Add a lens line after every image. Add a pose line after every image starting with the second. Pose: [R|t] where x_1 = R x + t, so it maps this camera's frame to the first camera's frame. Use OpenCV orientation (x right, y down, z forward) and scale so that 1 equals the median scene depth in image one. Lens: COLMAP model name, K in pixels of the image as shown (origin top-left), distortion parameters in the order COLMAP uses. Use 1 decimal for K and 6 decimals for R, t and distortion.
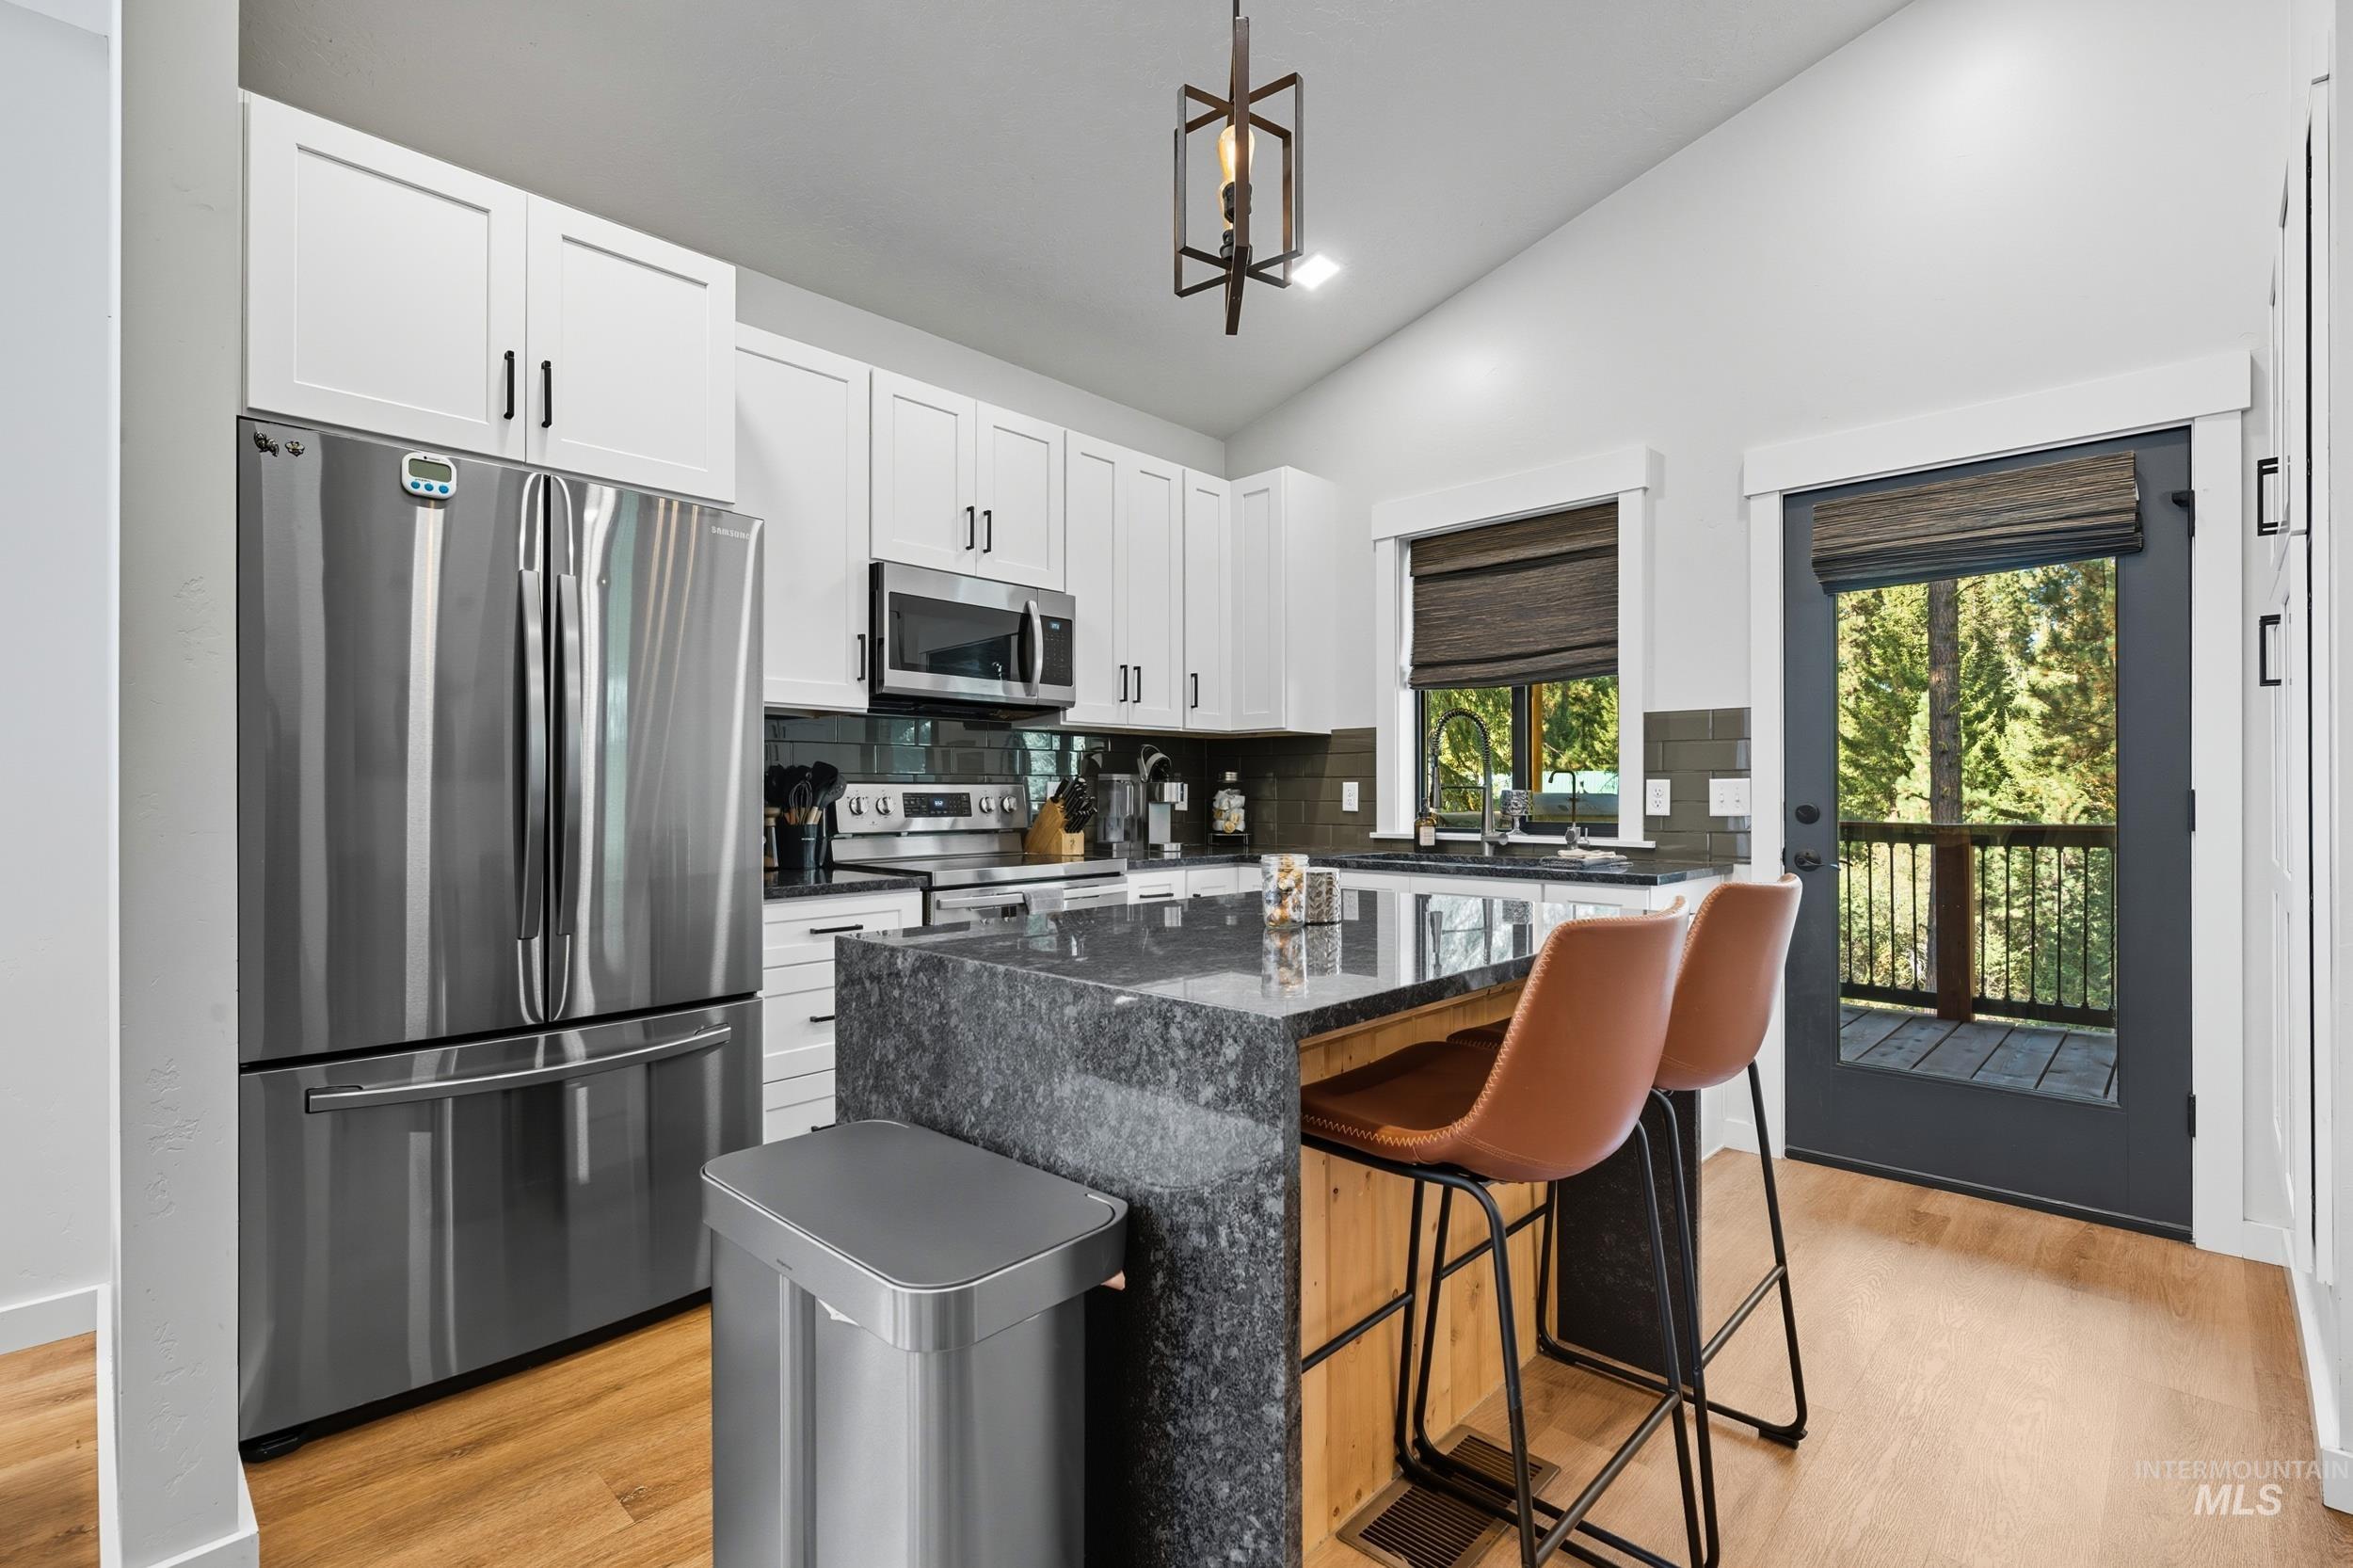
lens RADIAL K [[1050.7, 0, 1188.6], [0, 1050.7, 781.9], [0, 0, 1]] dist [-0.004431, 0.000102]
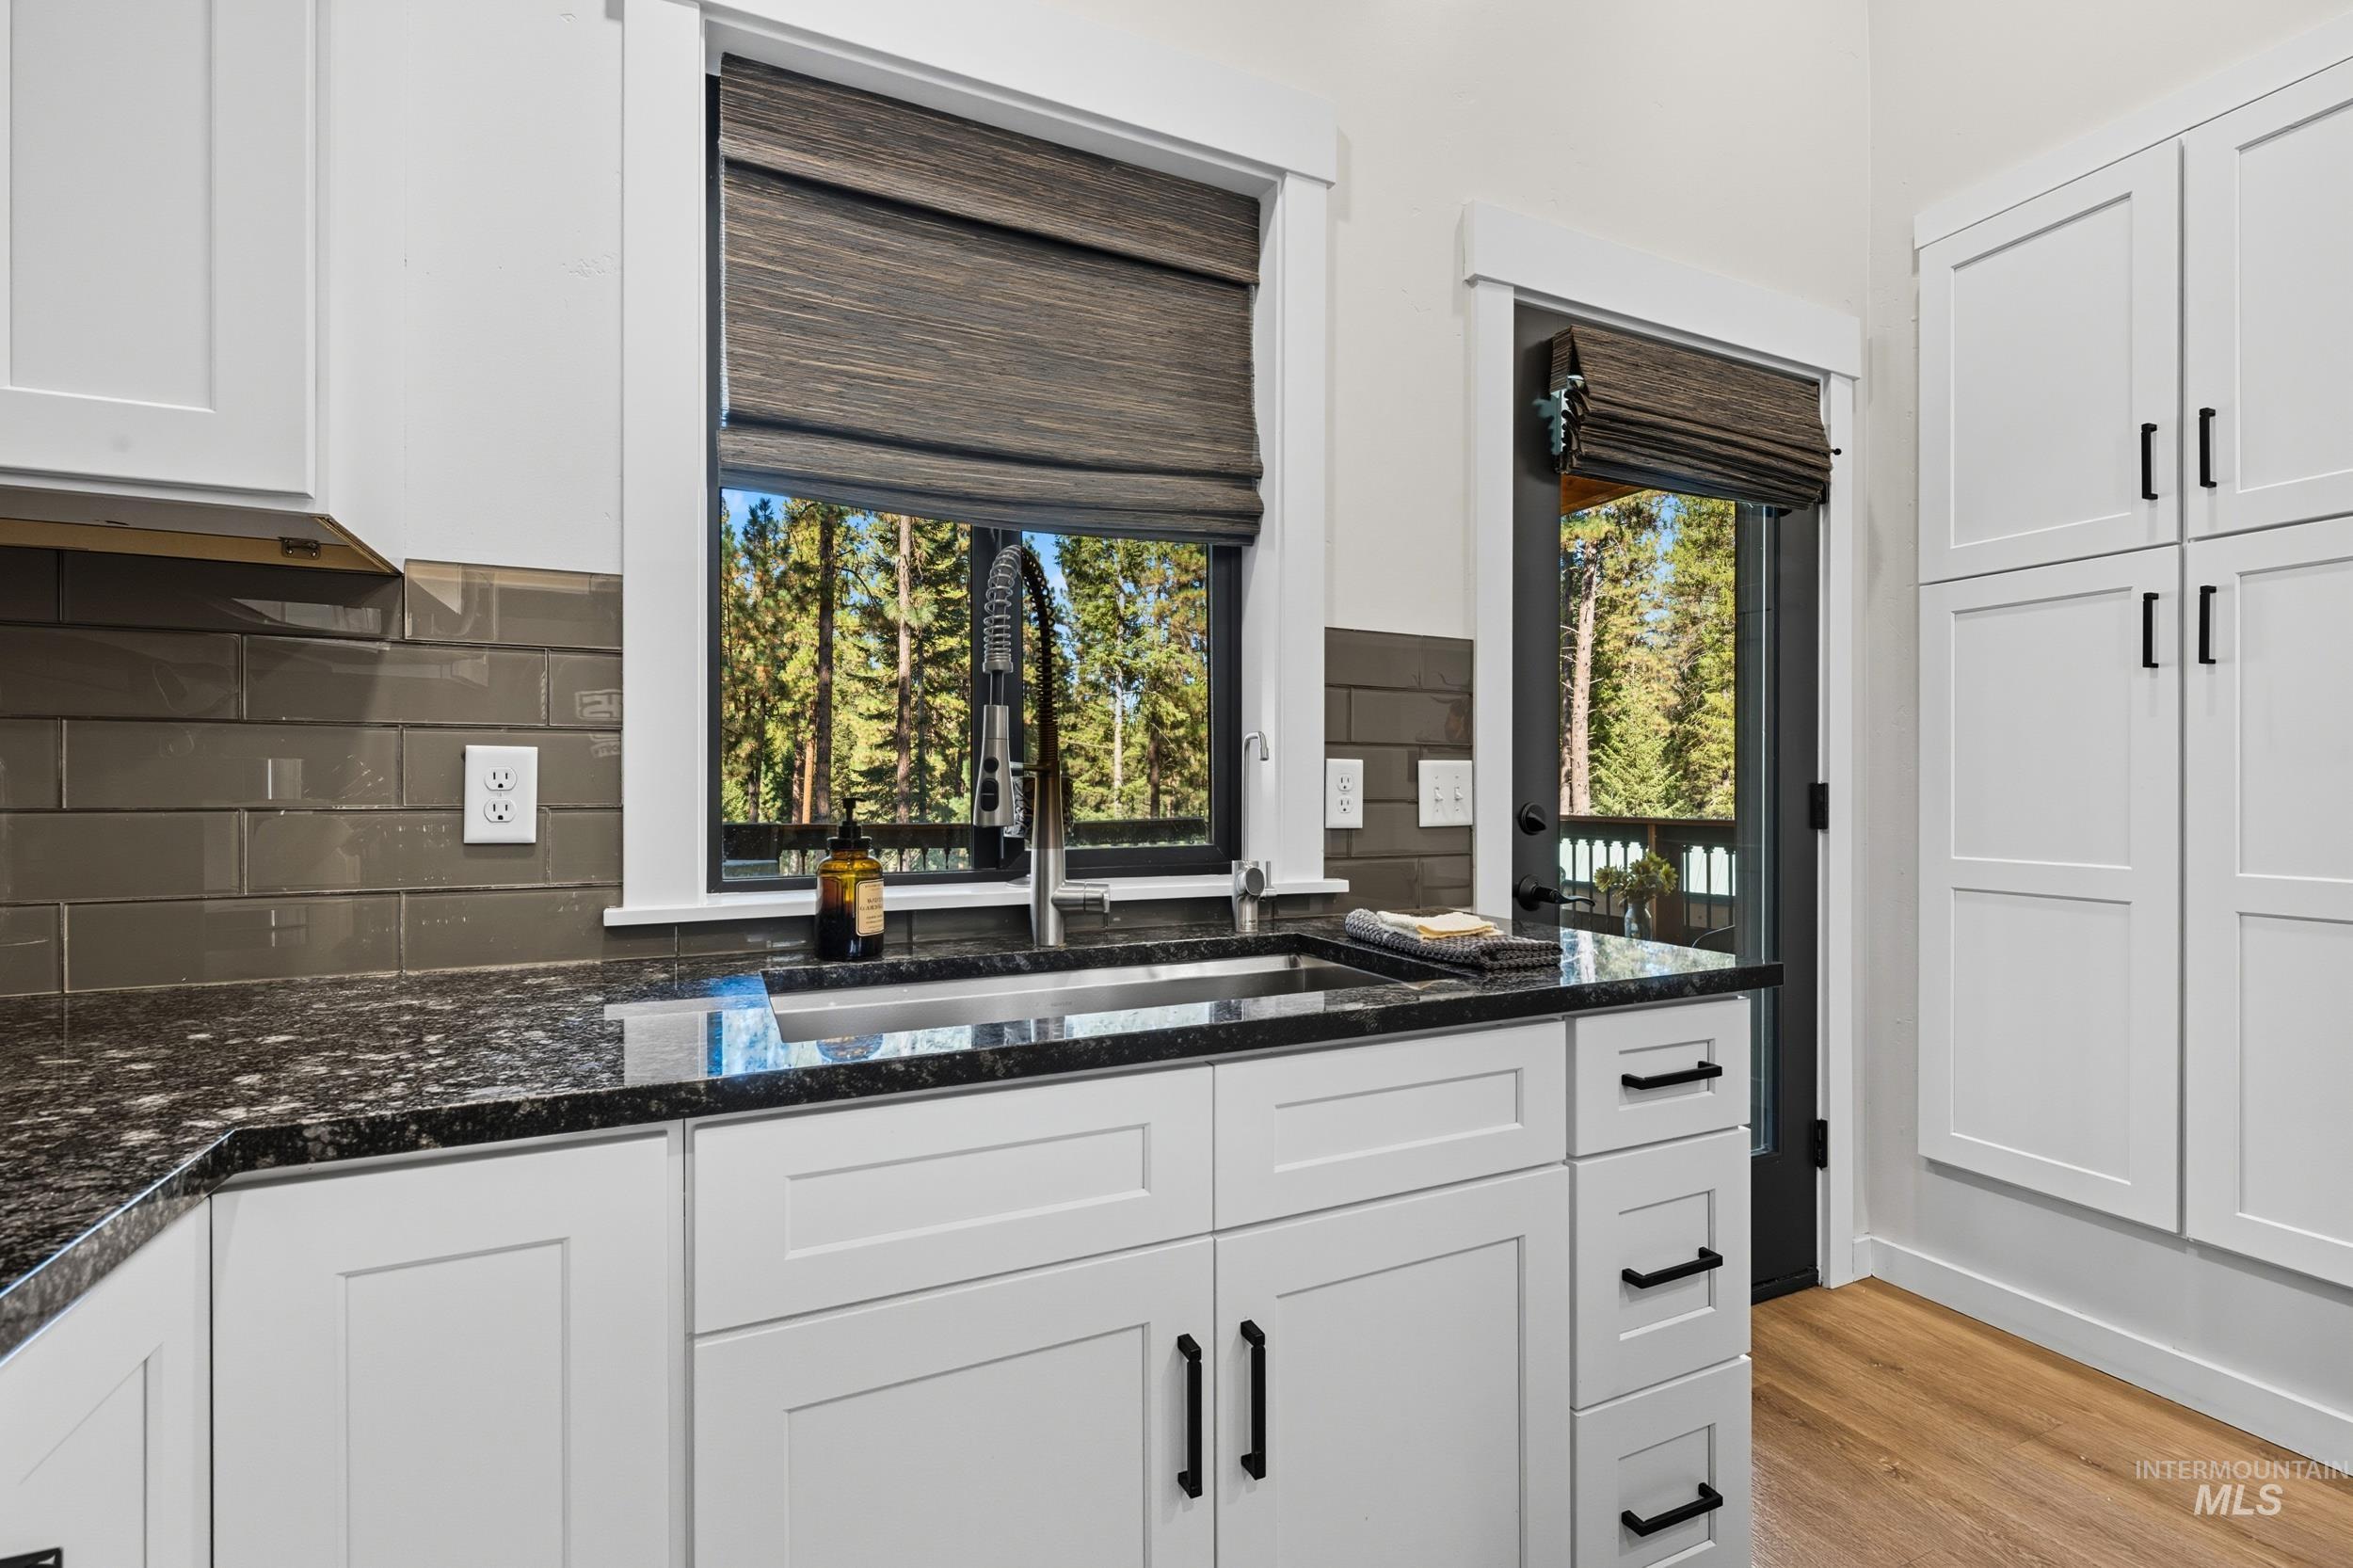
lens RADIAL K [[1050.7, 0, 1184.7], [0, 1050.7, 802.8], [0, 0, 1]] dist [-0.004431, 0.000102]
pose [[0.363993, -0.010790, 0.931339, -0.067974], [-0.011048, 0.999813, 0.015901, 0.012169], [-0.931336, -0.016077, 0.363805, 0.880100]]
